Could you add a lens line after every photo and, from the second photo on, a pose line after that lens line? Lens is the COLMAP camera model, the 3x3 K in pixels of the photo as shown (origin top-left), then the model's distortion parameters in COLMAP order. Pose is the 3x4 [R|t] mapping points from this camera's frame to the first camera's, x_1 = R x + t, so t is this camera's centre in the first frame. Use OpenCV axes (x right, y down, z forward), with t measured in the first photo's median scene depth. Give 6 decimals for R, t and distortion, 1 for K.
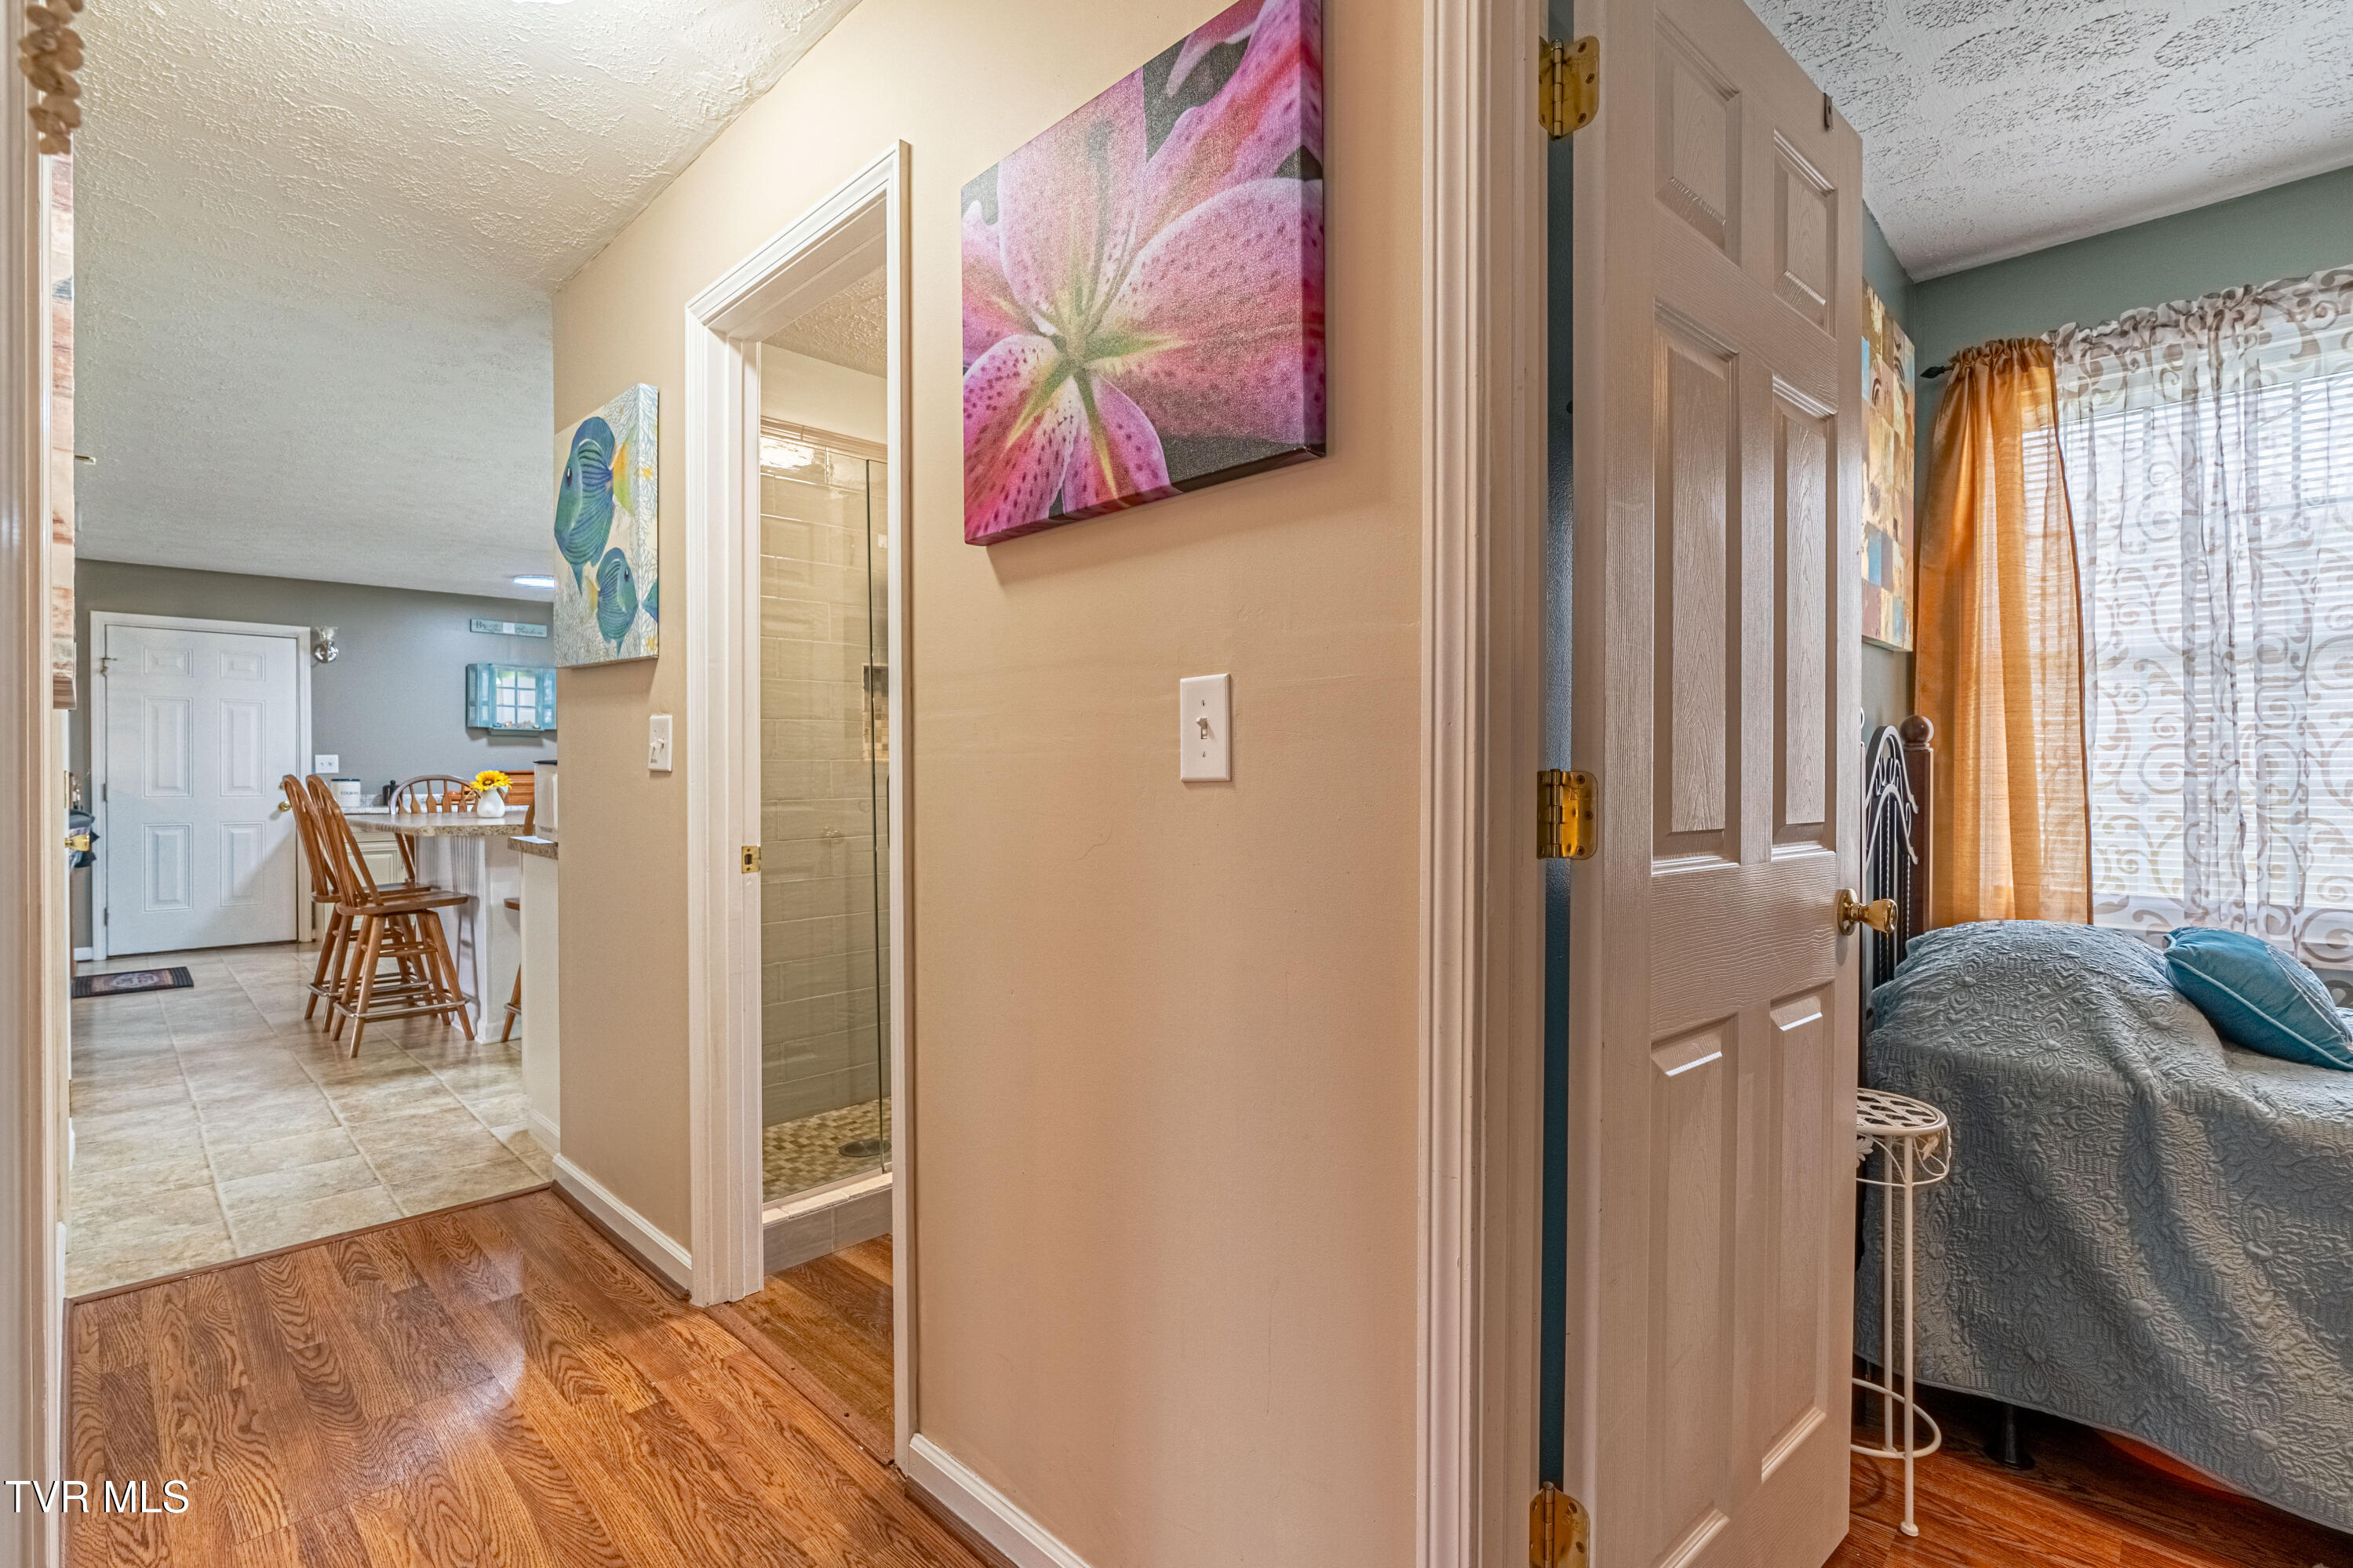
lens RADIAL K [[1085.8, 0, 1181.5], [0, 1085.8, 777.7], [0, 0, 1]] dist [-0.003031, 0.001478]
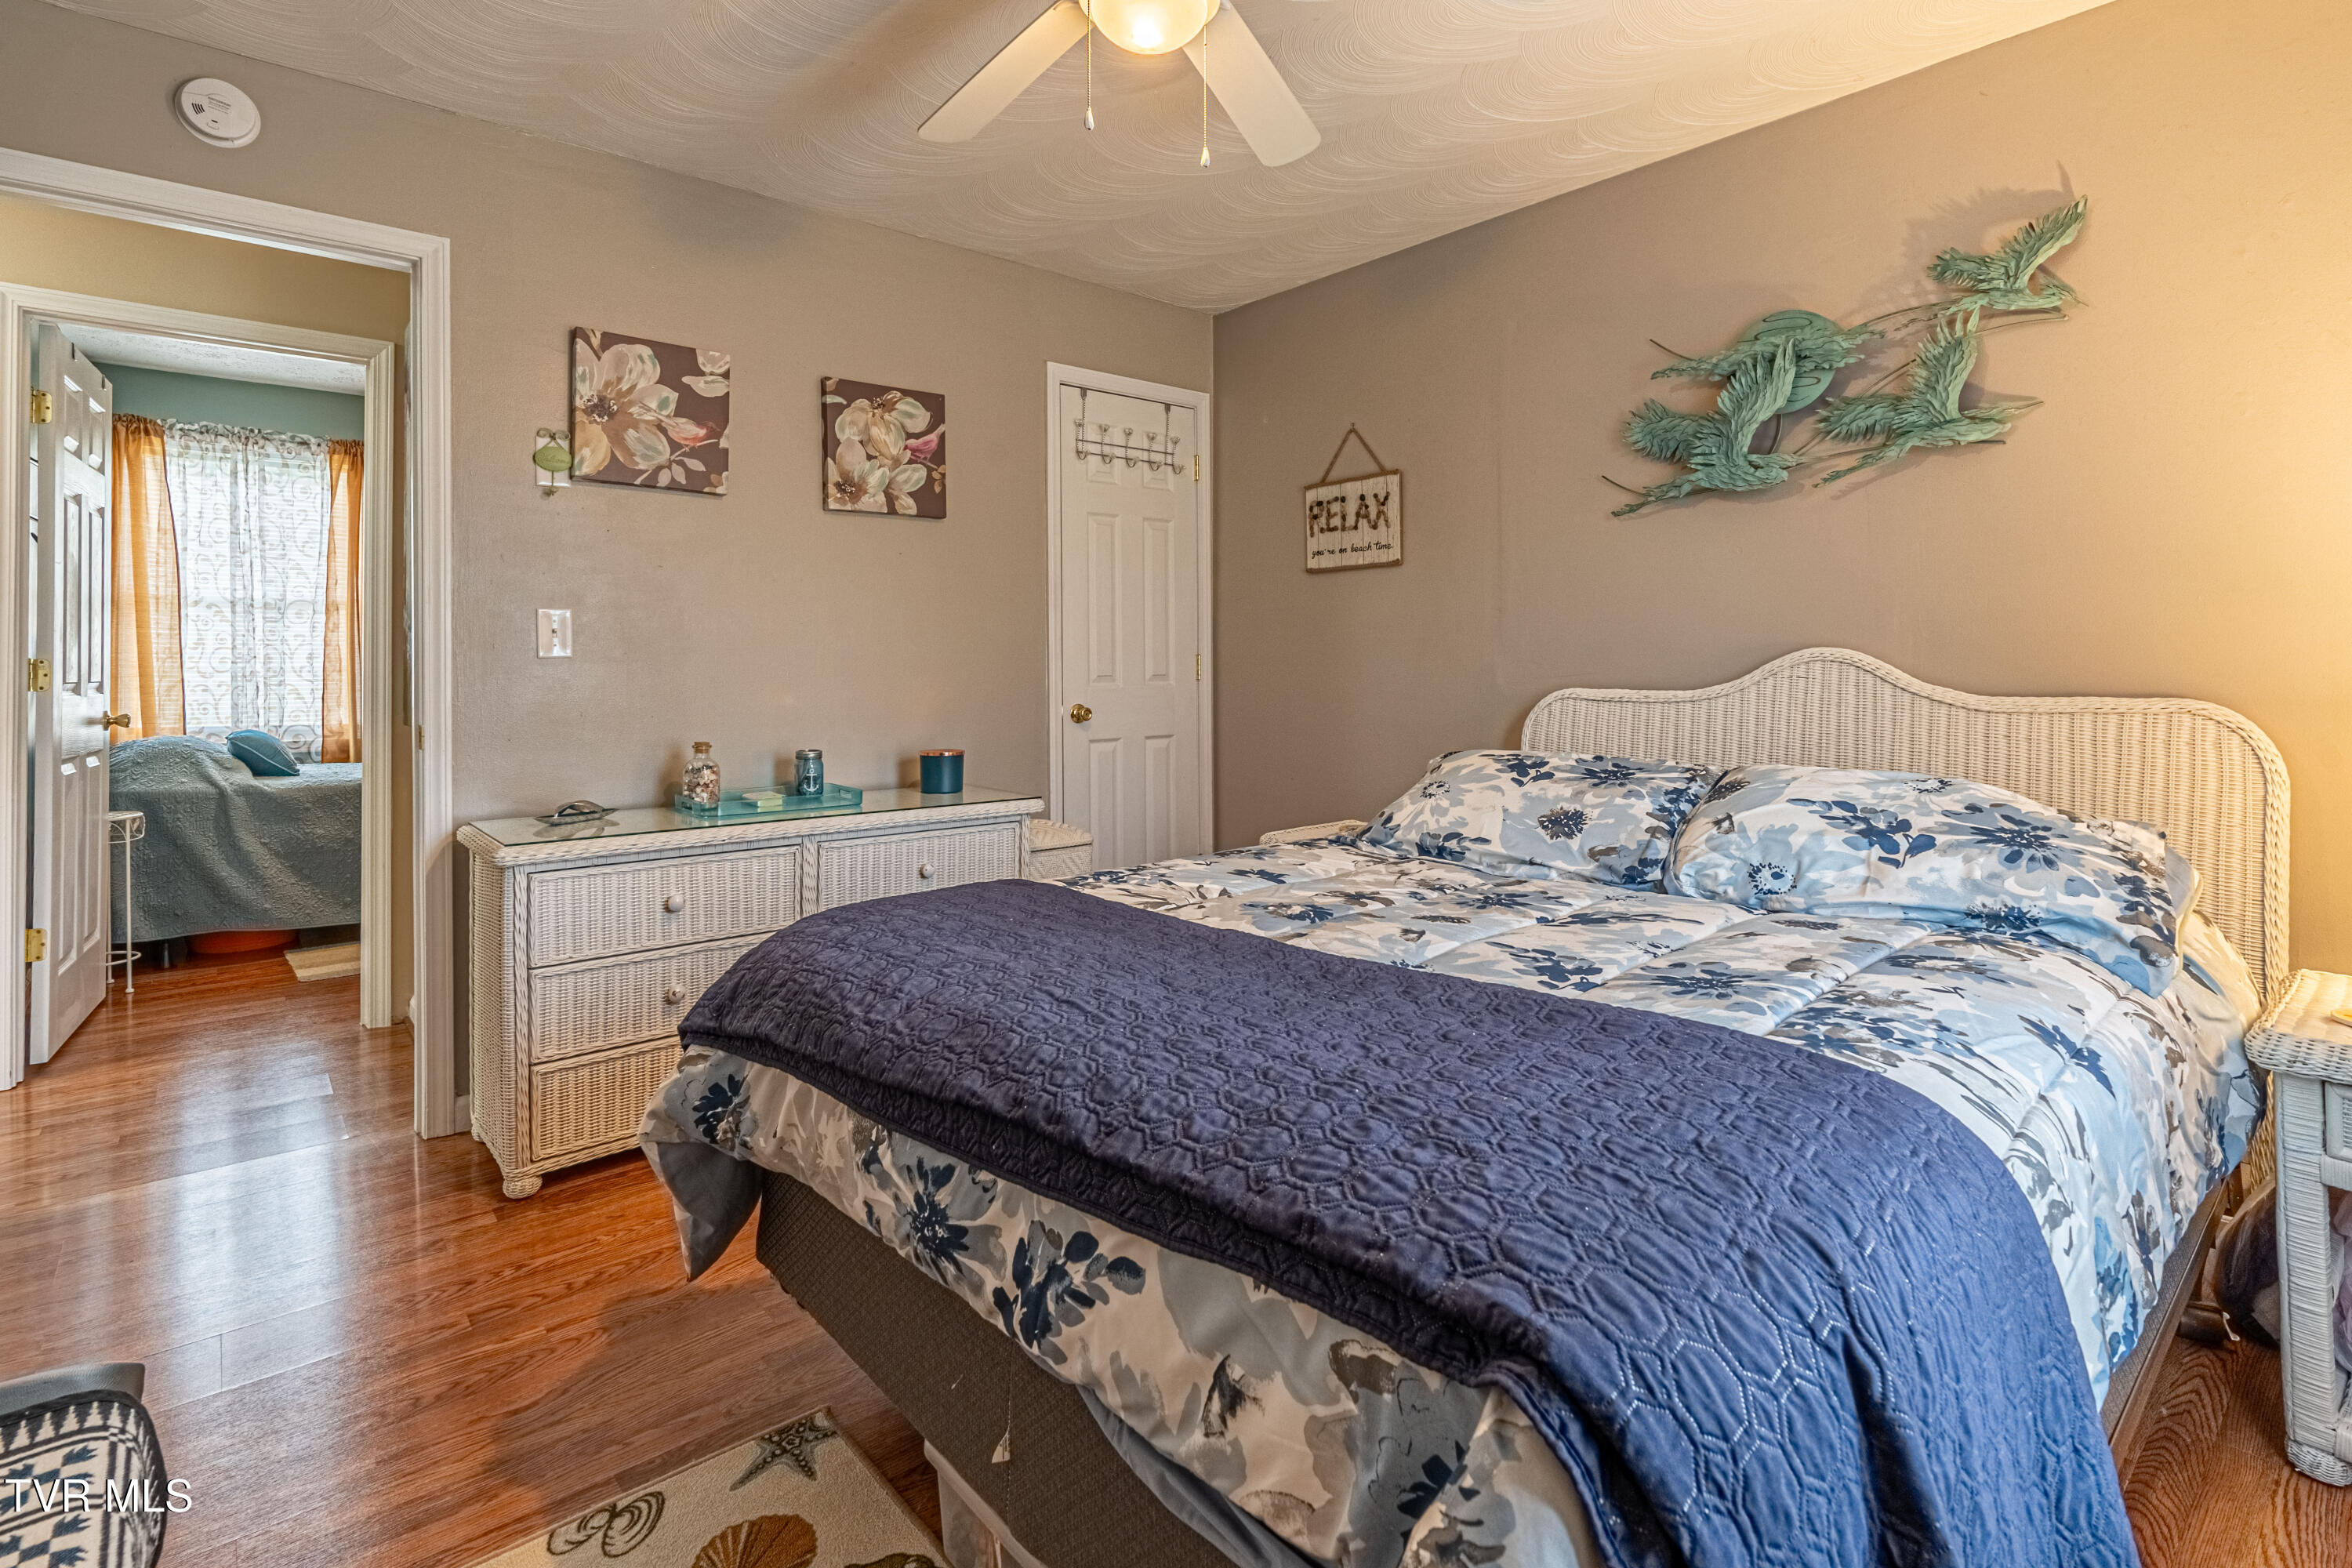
lens RADIAL K [[1122.6, 0, 1129.9], [0, 1122.6, 674.1], [0, 0, 1]] dist [-0.003541, 0.001060]
pose [[0.130567, -0.003236, 0.991434, -0.926167], [-0.001780, 0.999992, 0.003498, 0.007474], [-0.991438, -0.002222, 0.130560, -0.931429]]
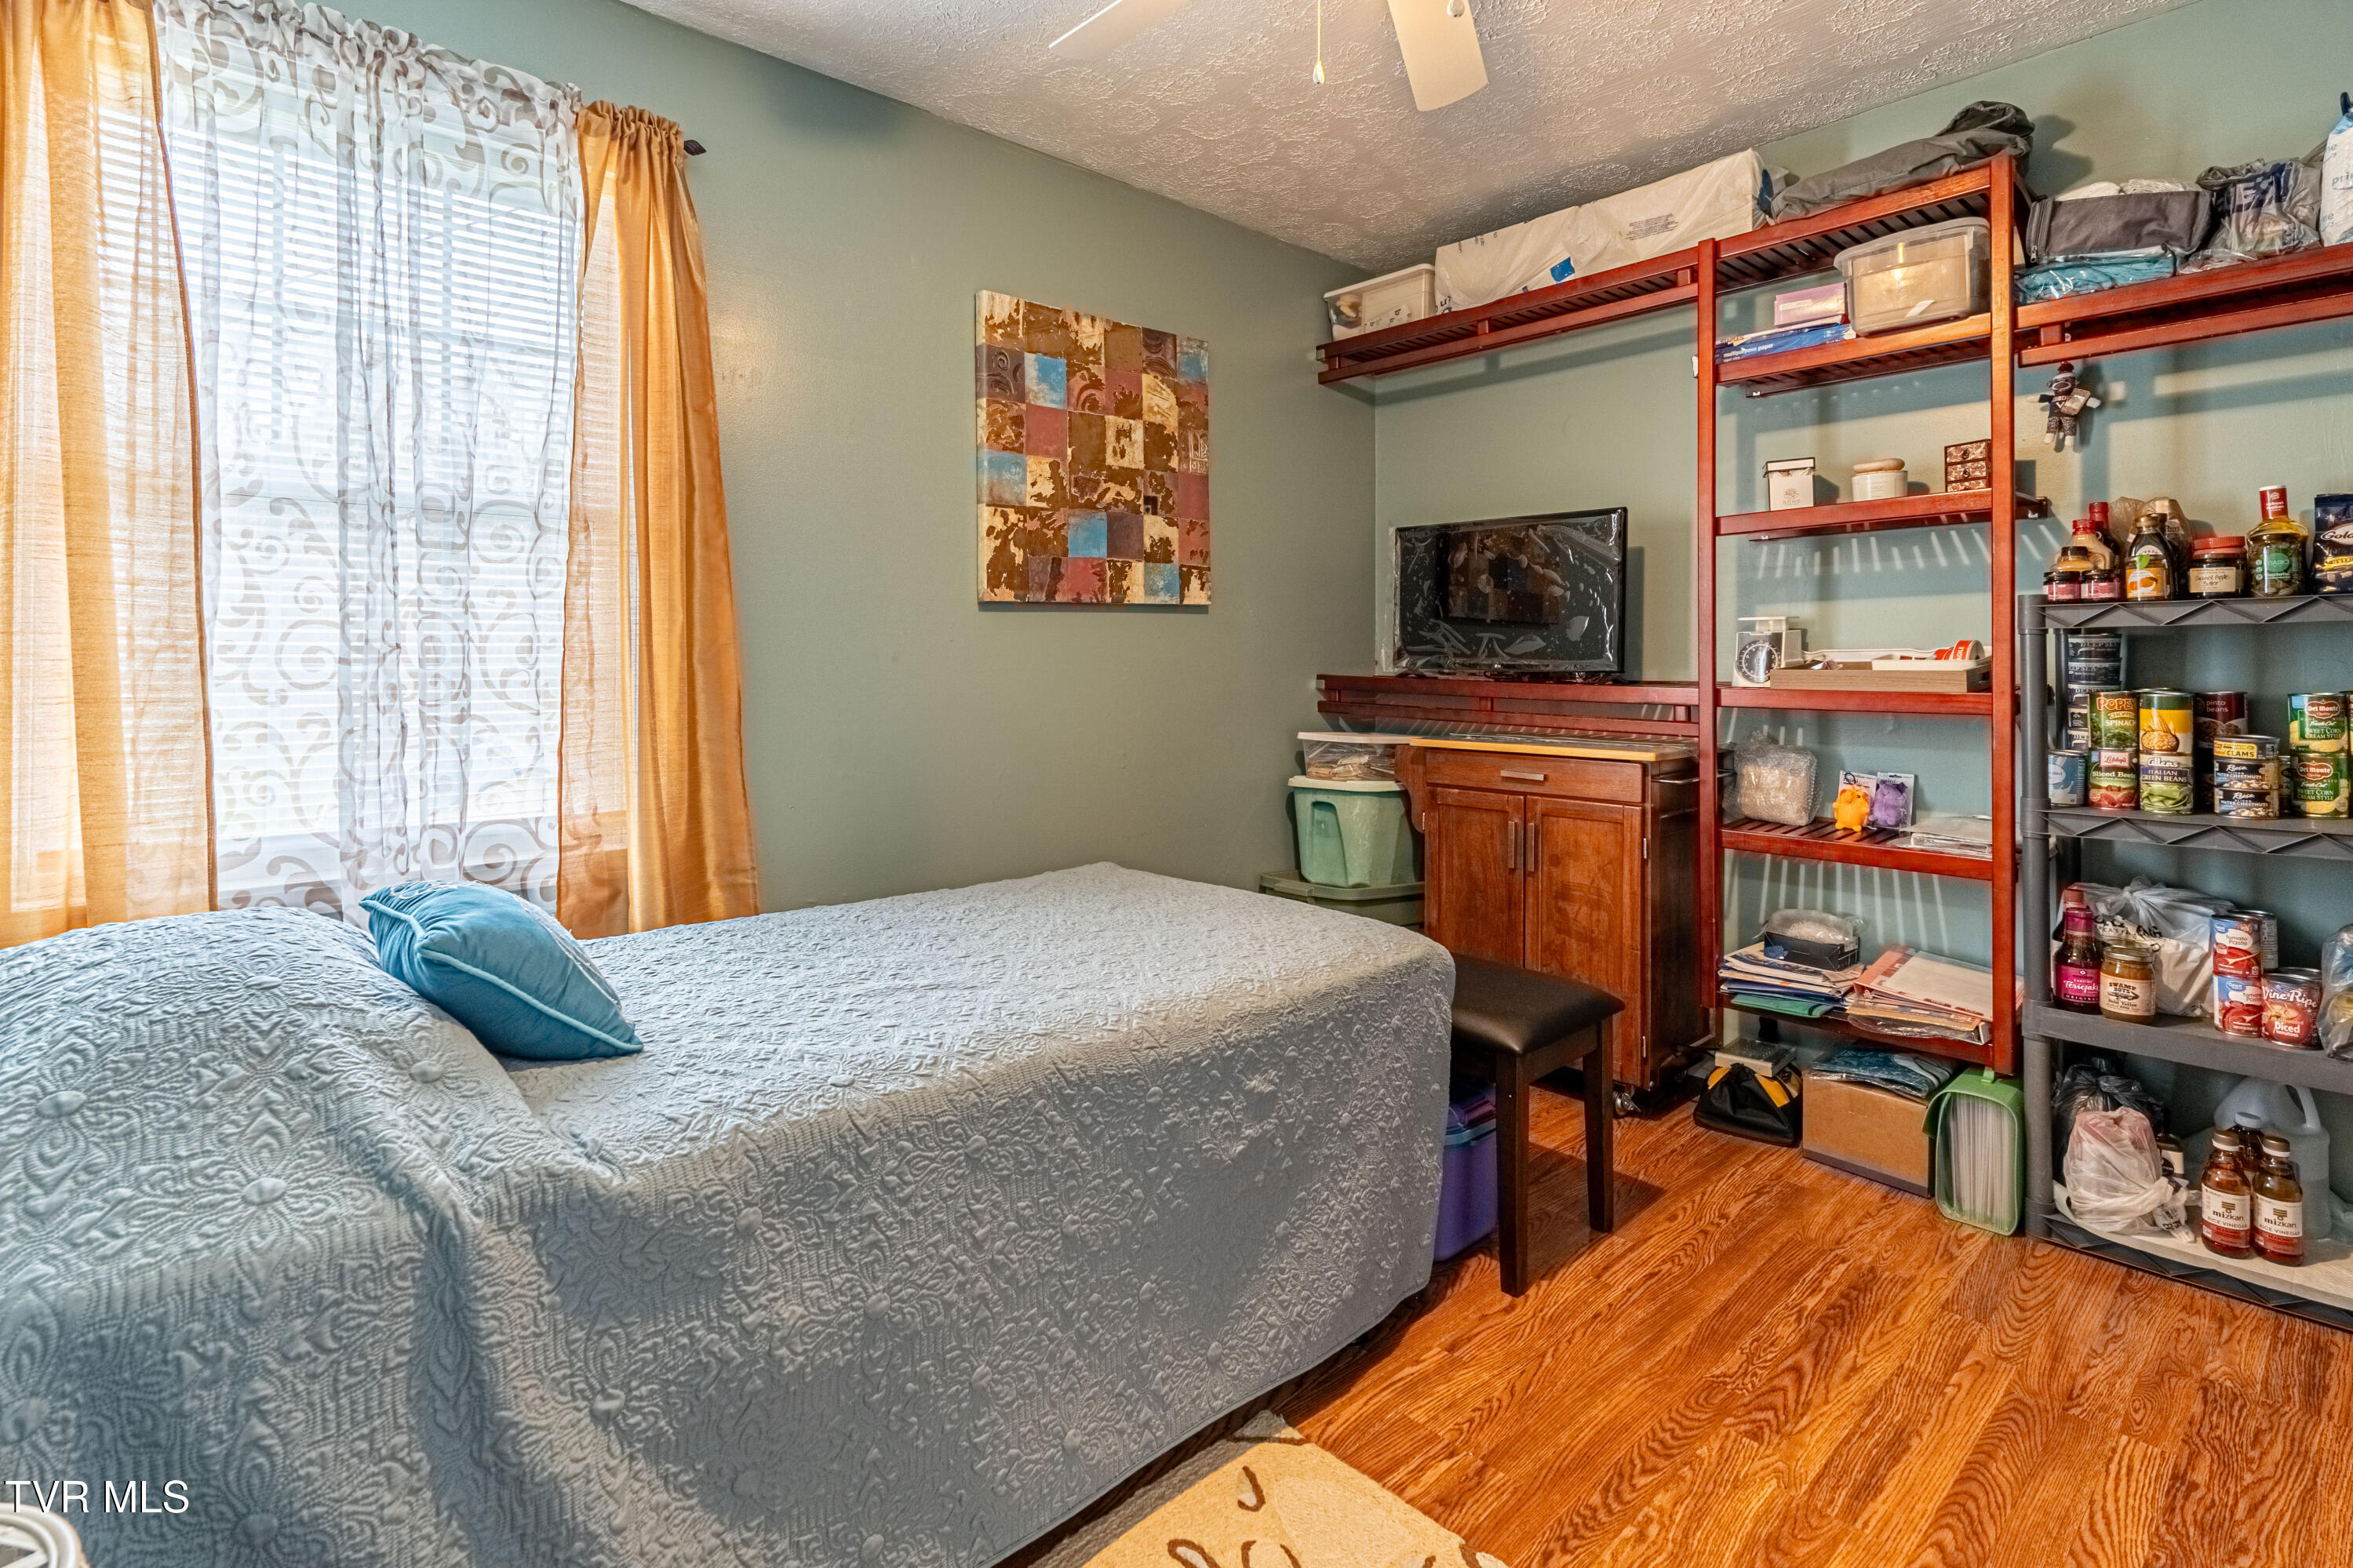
lens RADIAL K [[1123.0, 0, 1153.2], [0, 1123.0, 659.7], [0, 0, 1]] dist [-0.003541, 0.001060]
pose [[0.095104, 0.006033, 0.995449, 0.231309], [0.004241, 0.999970, -0.006466, 0.002613], [-0.995458, 0.004837, 0.095076, 0.390670]]
